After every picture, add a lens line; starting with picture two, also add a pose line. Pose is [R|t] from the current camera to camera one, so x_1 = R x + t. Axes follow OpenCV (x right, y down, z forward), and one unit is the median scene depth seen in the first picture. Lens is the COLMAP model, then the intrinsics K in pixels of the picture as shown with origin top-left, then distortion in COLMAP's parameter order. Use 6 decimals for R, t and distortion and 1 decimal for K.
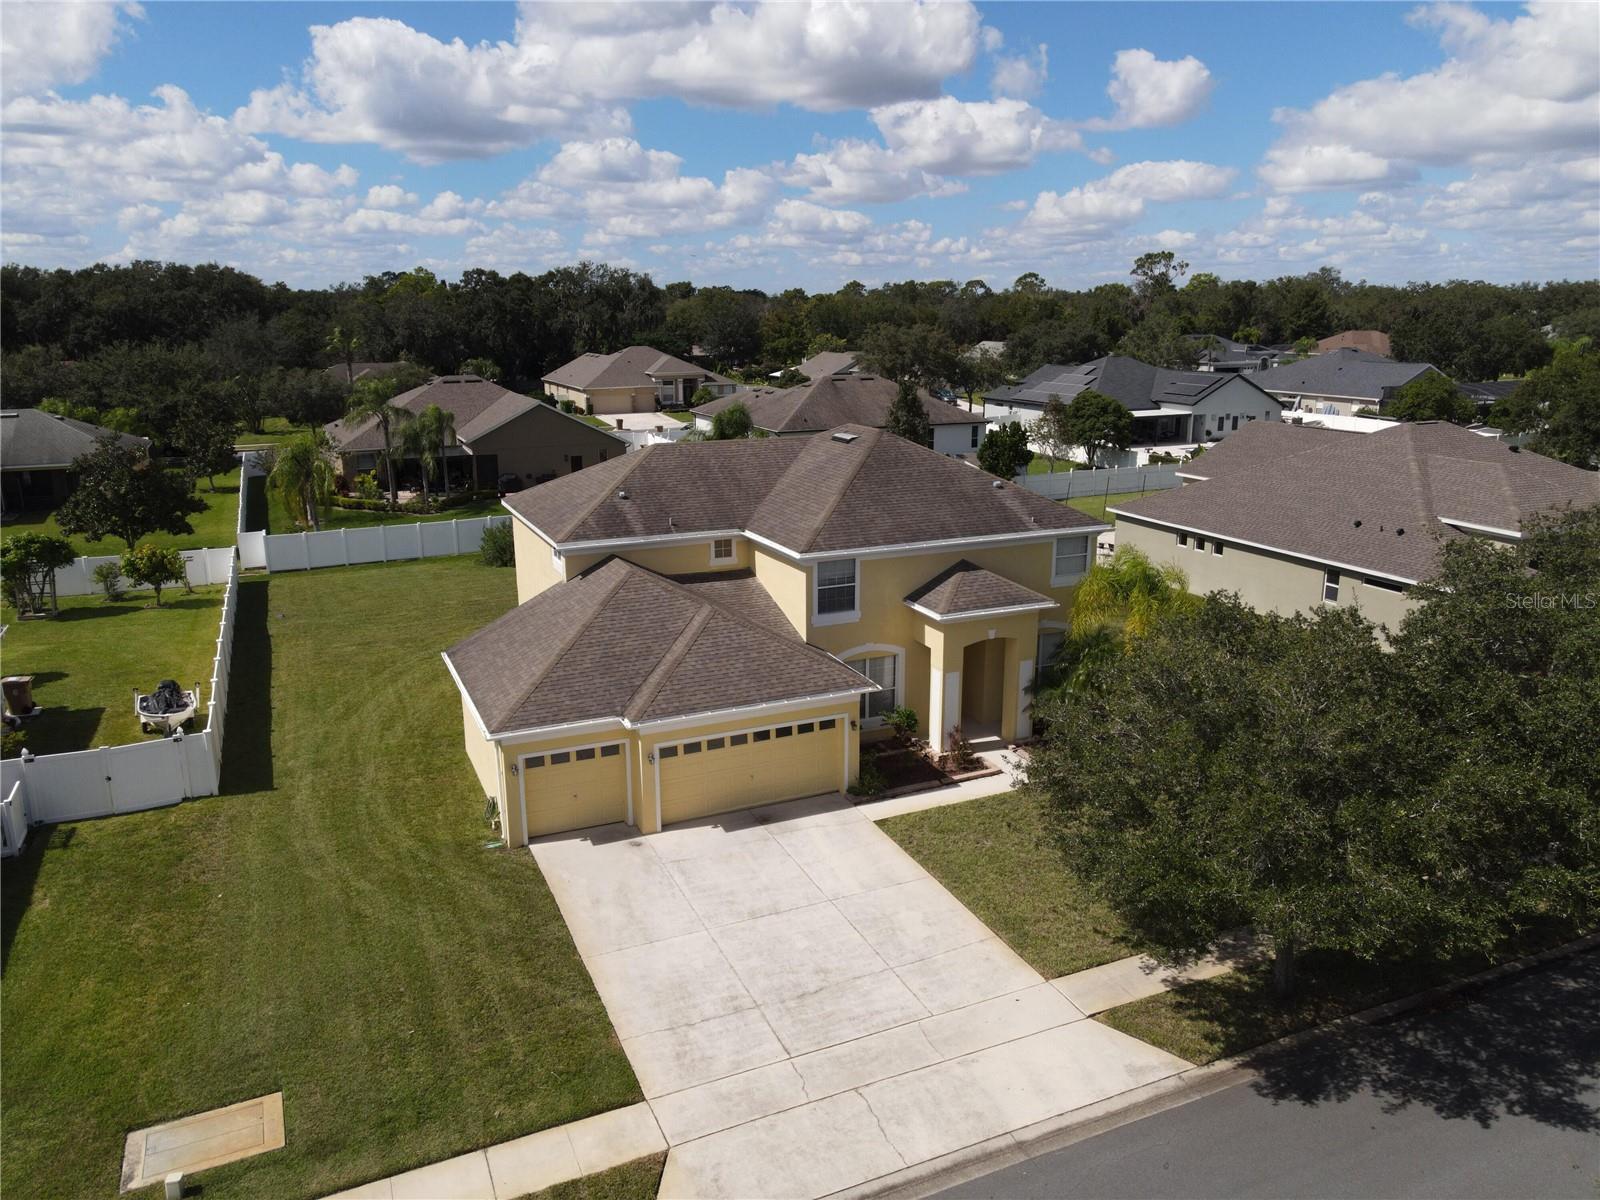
lens RADIAL K [[1168.0, 0, 807.1], [0, 1168.0, 591.7], [0, 0, 1]] dist [0.006372, 0.026693]
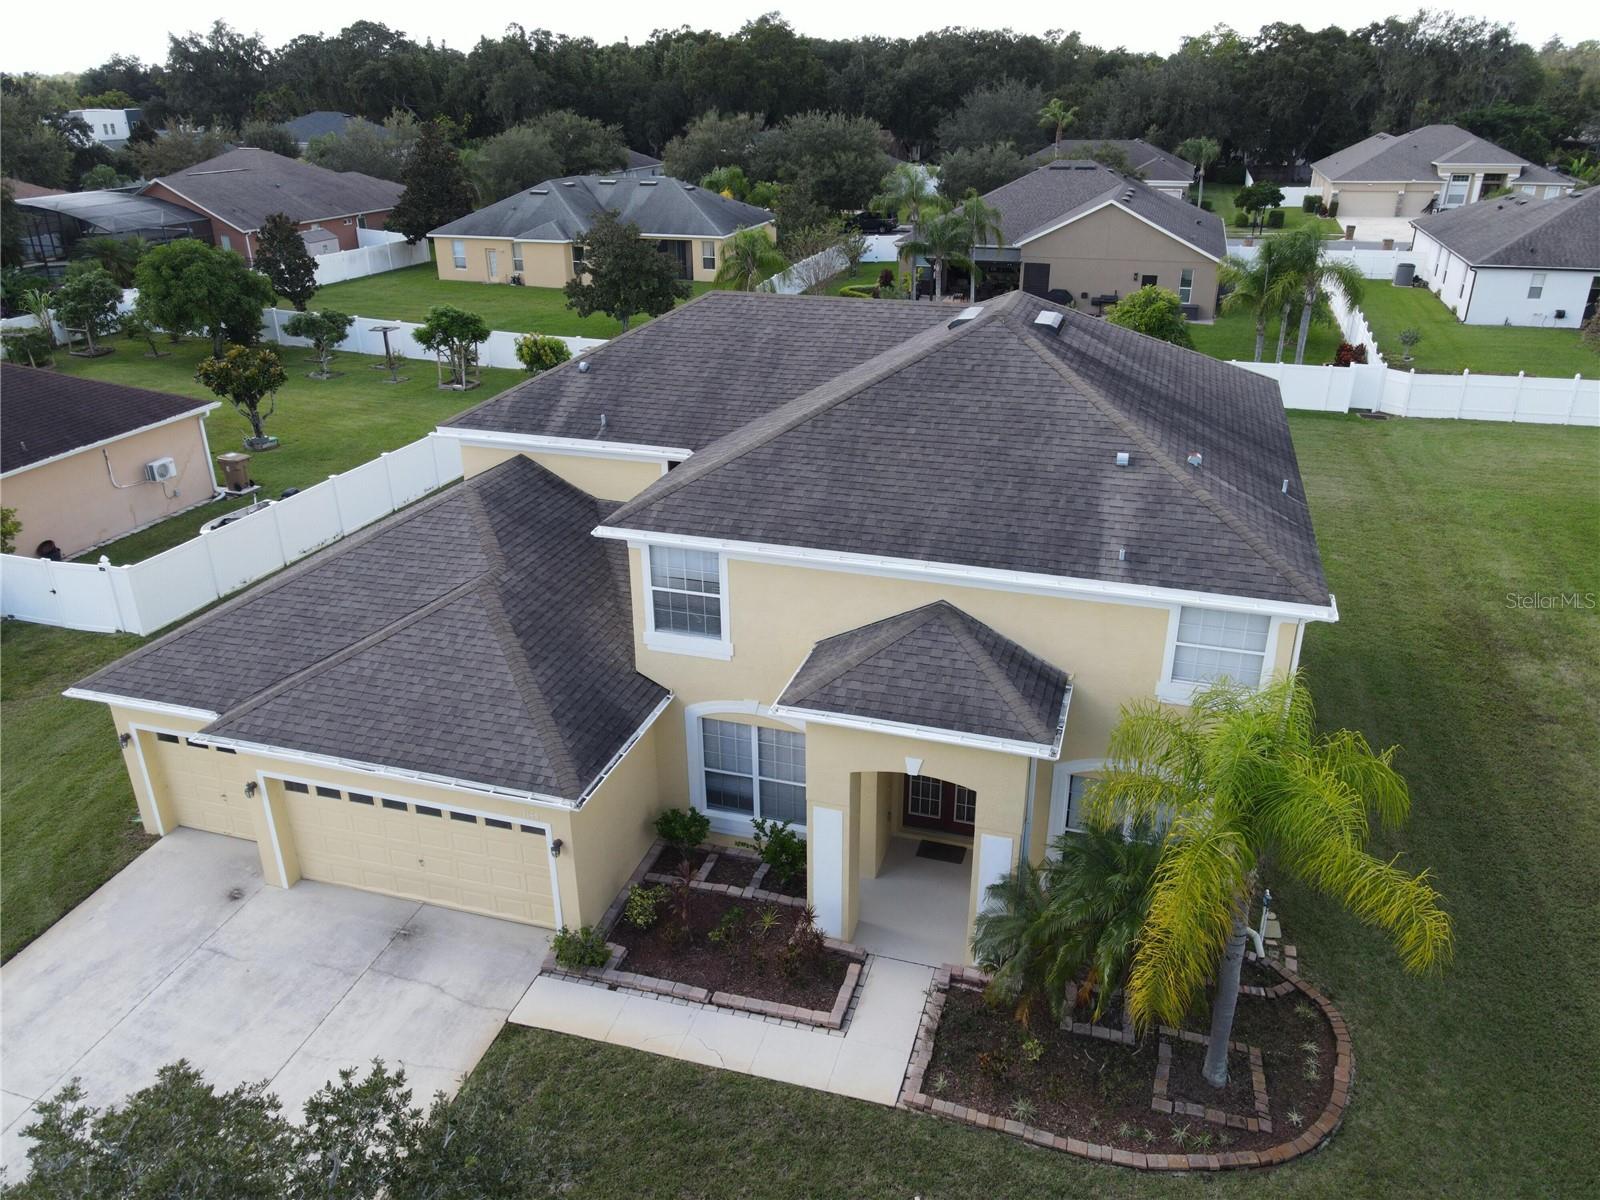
lens RADIAL K [[1168.0, 0, 807.1], [0, 1168.0, 591.7], [0, 0, 1]] dist [0.006372, 0.026693]
pose [[0.749417, 0.267990, -0.605438, 0.471059], [-0.157170, 0.960292, 0.230516, -0.165023], [0.643173, -0.077596, 0.761779, 0.696898]]
